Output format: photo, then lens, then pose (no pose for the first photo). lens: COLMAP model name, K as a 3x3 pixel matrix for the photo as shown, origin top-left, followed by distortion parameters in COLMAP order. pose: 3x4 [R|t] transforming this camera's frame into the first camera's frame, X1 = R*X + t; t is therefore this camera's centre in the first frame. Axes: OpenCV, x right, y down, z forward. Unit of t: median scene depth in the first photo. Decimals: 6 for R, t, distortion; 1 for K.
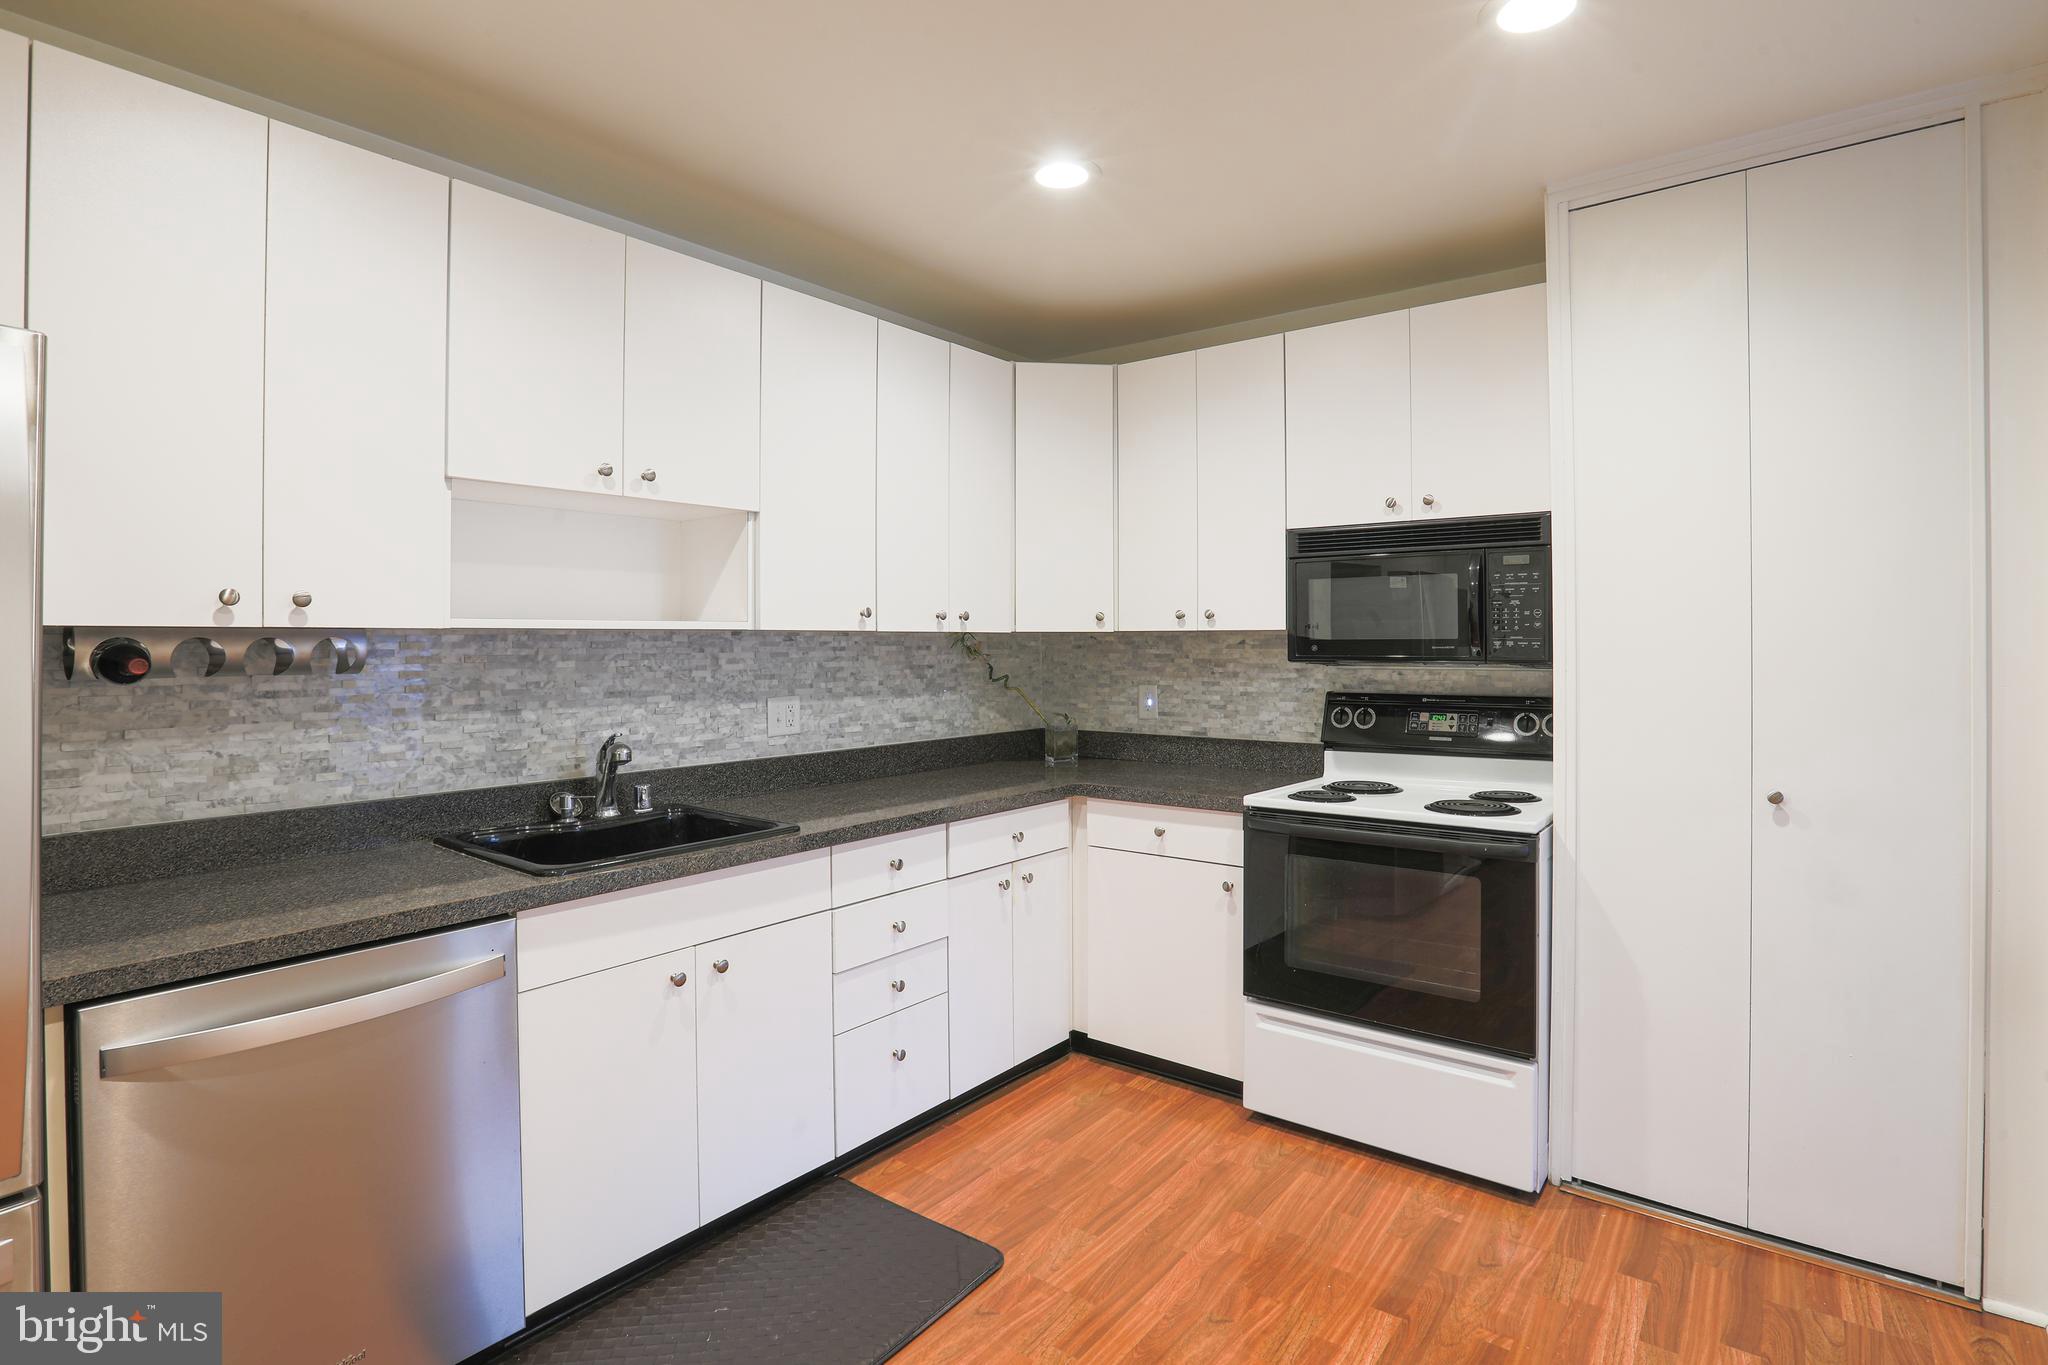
lens RADIAL K [[1019.1, 0, 1033.8], [0, 1019.1, 649.1], [0, 0, 1]] dist [-0.057584, 0.020837]
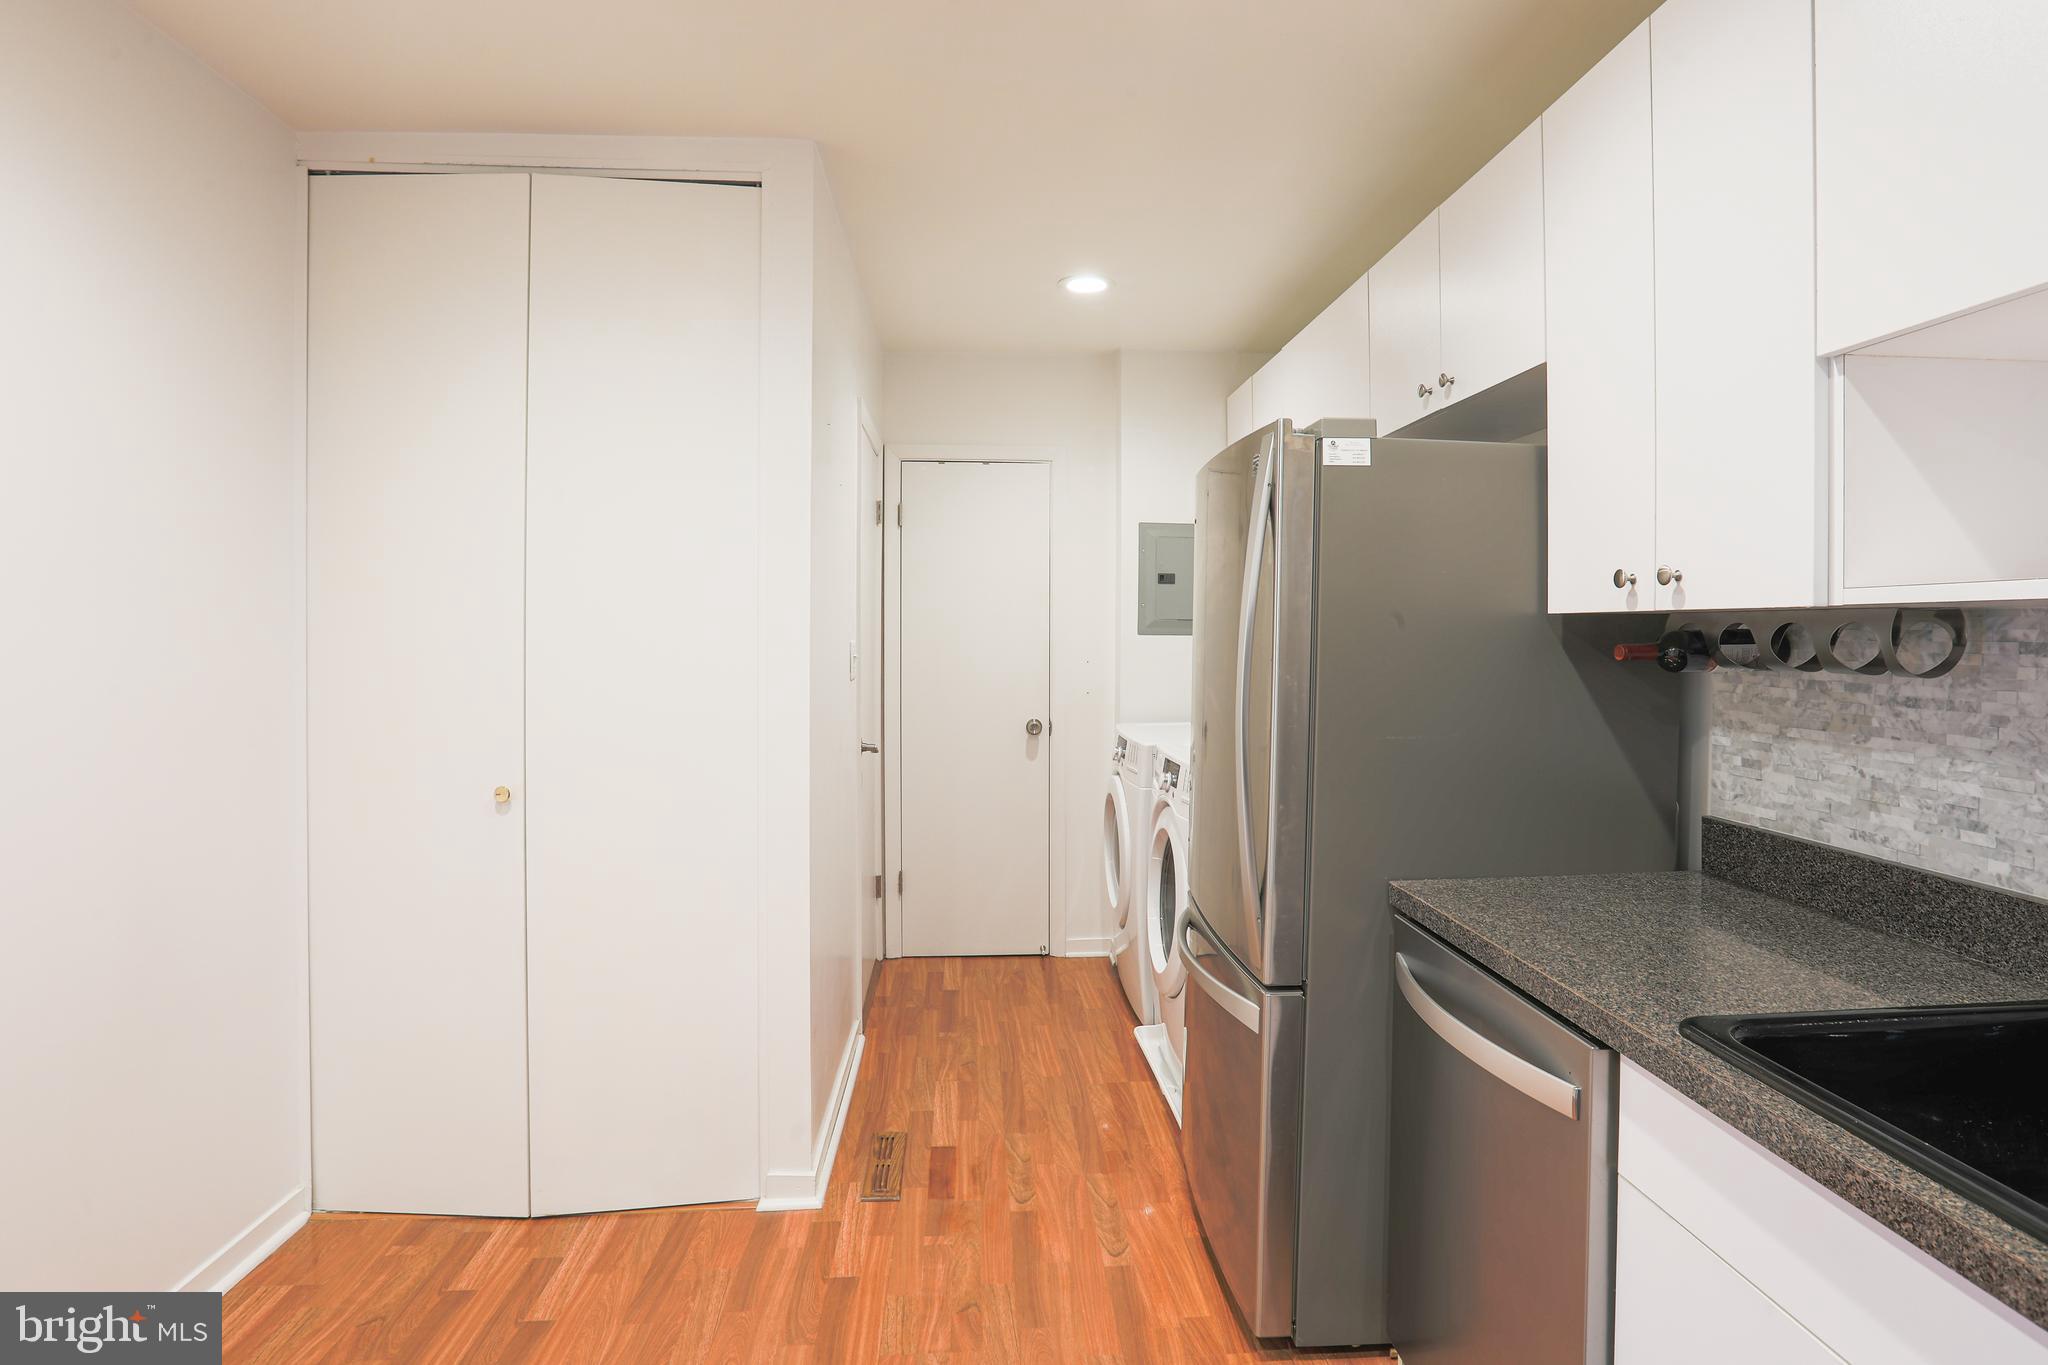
lens RADIAL K [[1035.4, 0, 1046.7], [0, 1035.4, 637.2], [0, 0, 1]] dist [-0.055281, 0.021539]
pose [[-0.740414, 0.004204, -0.672138, 0.131956], [-0.007584, 0.999865, 0.014609, -0.005214], [0.672109, 0.015914, -0.740281, 0.828059]]
